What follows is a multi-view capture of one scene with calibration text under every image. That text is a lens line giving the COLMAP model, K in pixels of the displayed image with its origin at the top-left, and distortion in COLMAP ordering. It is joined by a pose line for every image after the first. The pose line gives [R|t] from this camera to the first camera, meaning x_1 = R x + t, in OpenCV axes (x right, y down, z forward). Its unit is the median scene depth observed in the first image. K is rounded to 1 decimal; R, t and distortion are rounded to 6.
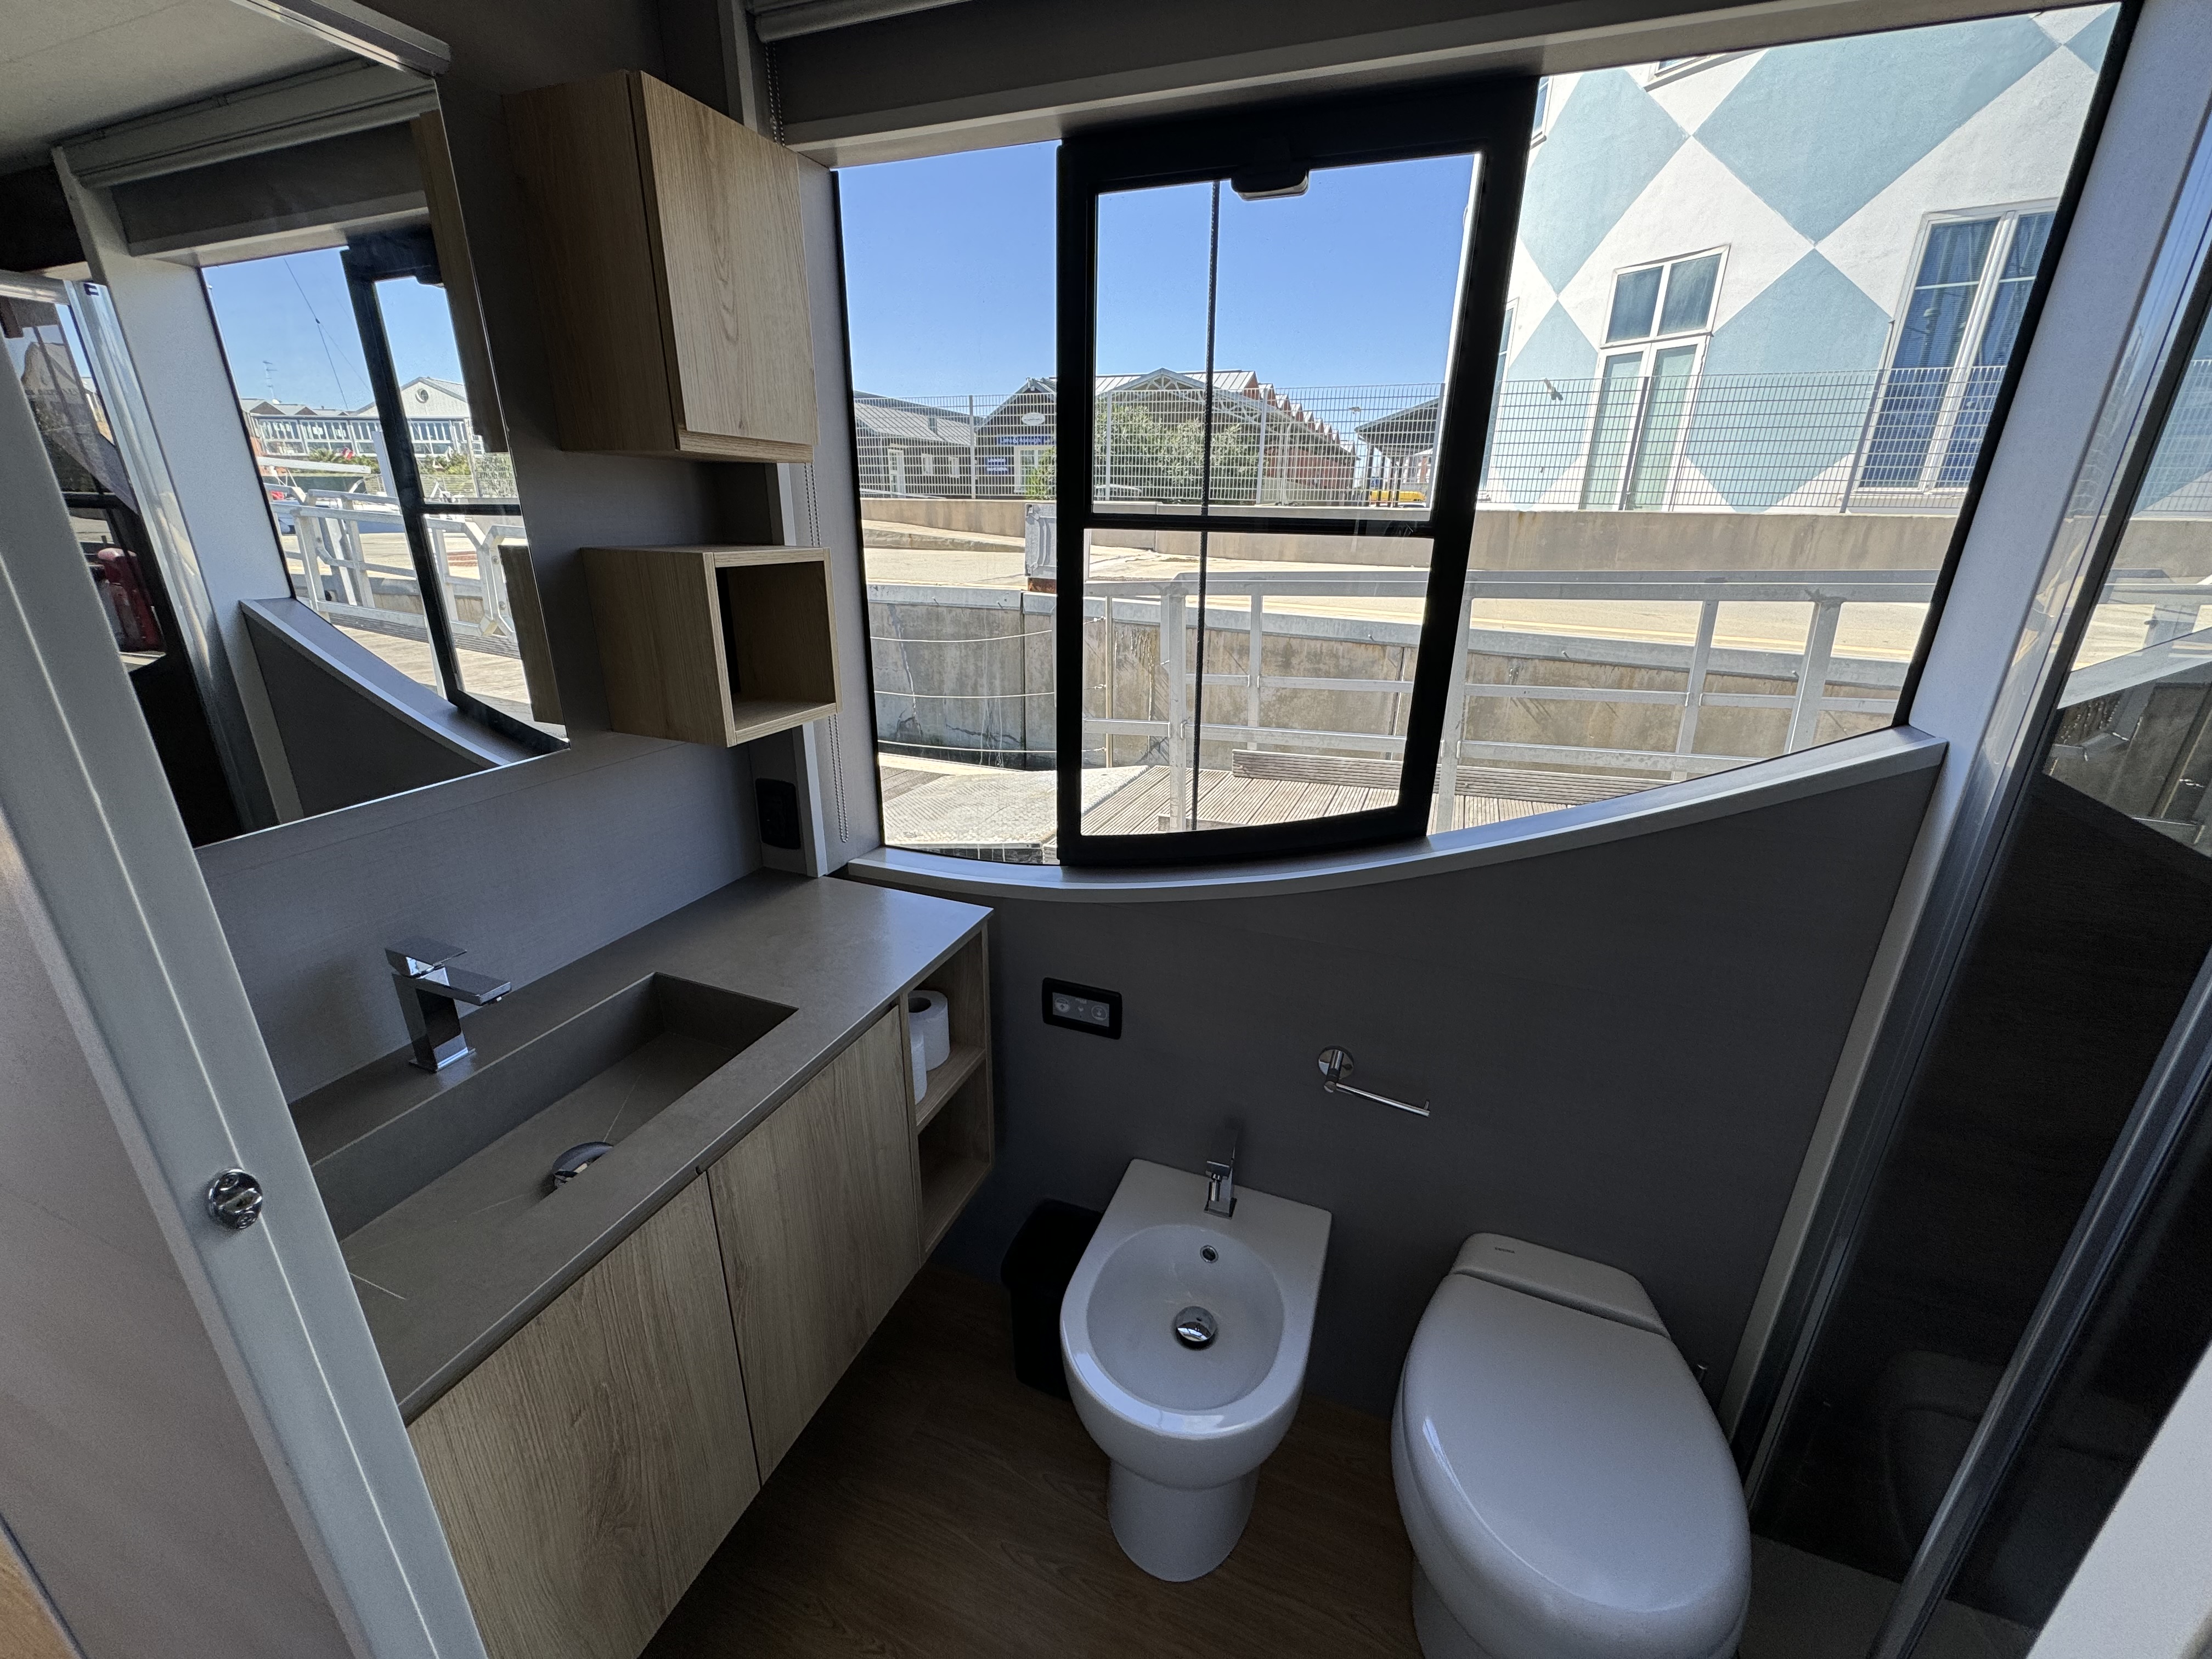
lens RADIAL K [[879.1, 0, 1106.0], [0, 879.1, 829.5], [0, 0, 1]] dist [0.000598, 0.000019]
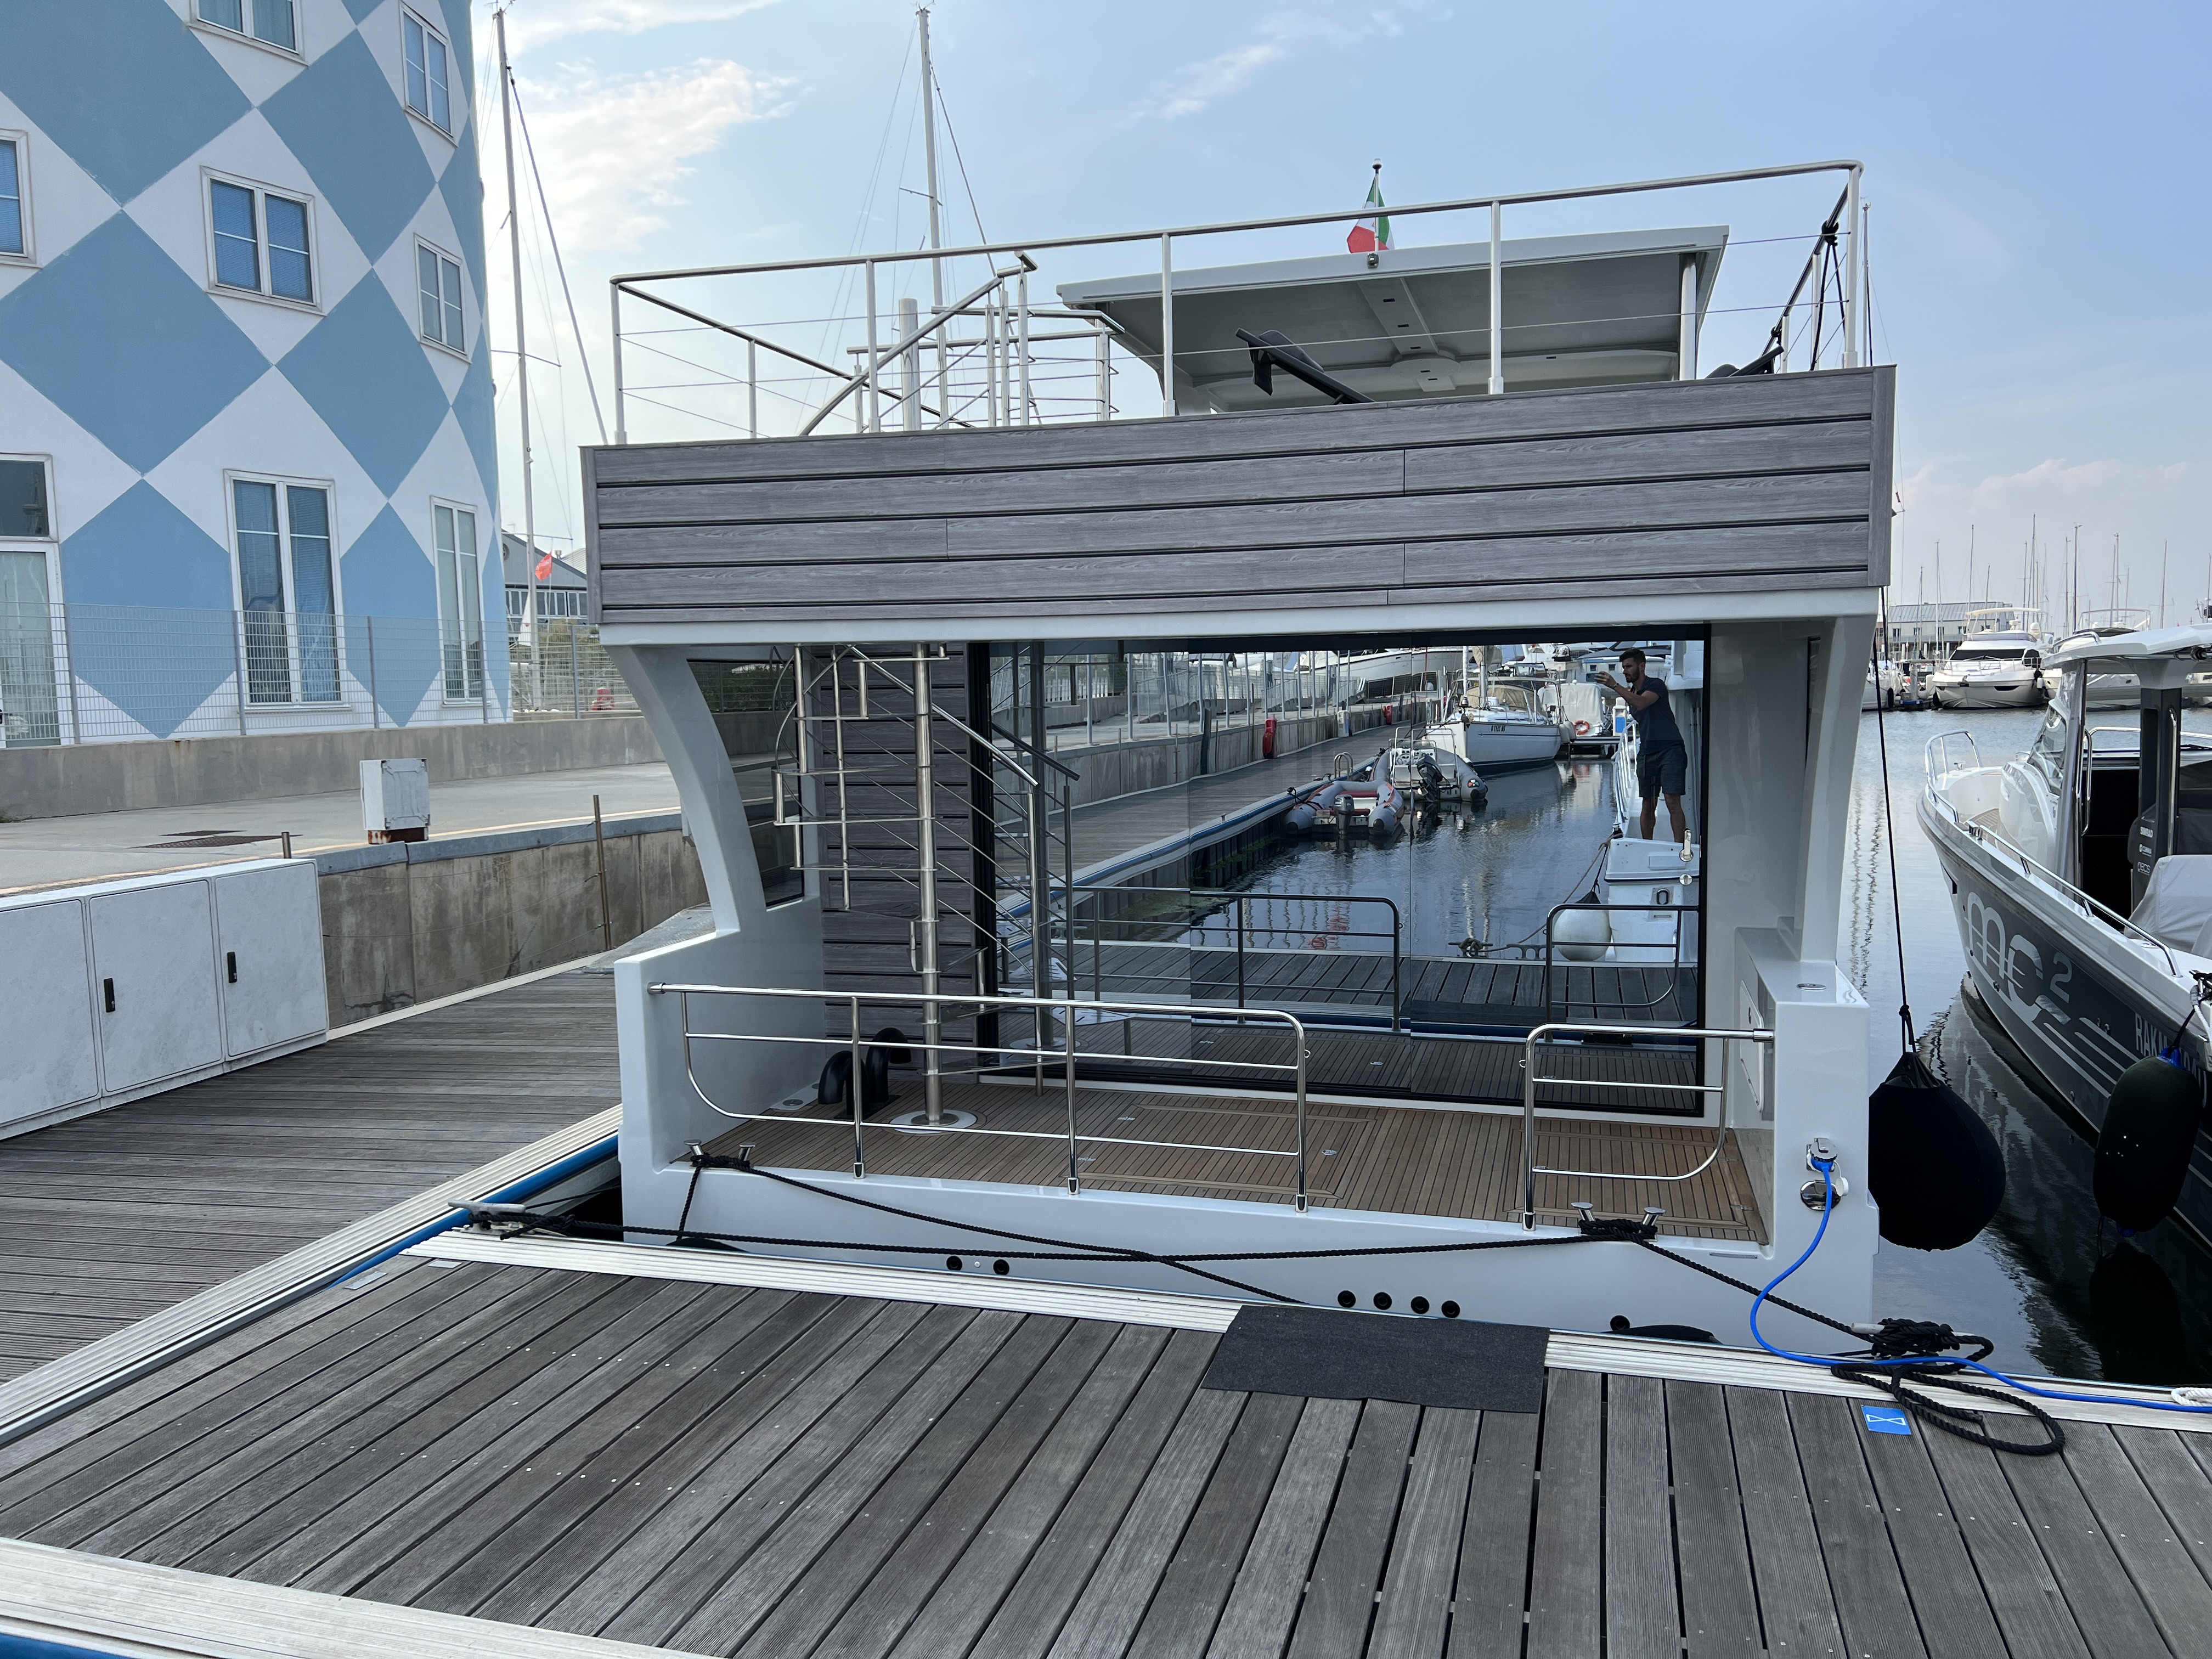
lens RADIAL K [[1656.0, 0, 1106.0], [0, 1656.0, 829.5], [0, 0, 1]] dist [0.002502, -0.002234]
pose [[-0.064072, -0.102509, 0.992666, -1.197520], [0.359825, 0.925427, 0.118791, -0.134165], [-0.930817, 0.364797, -0.022409, 0.187913]]
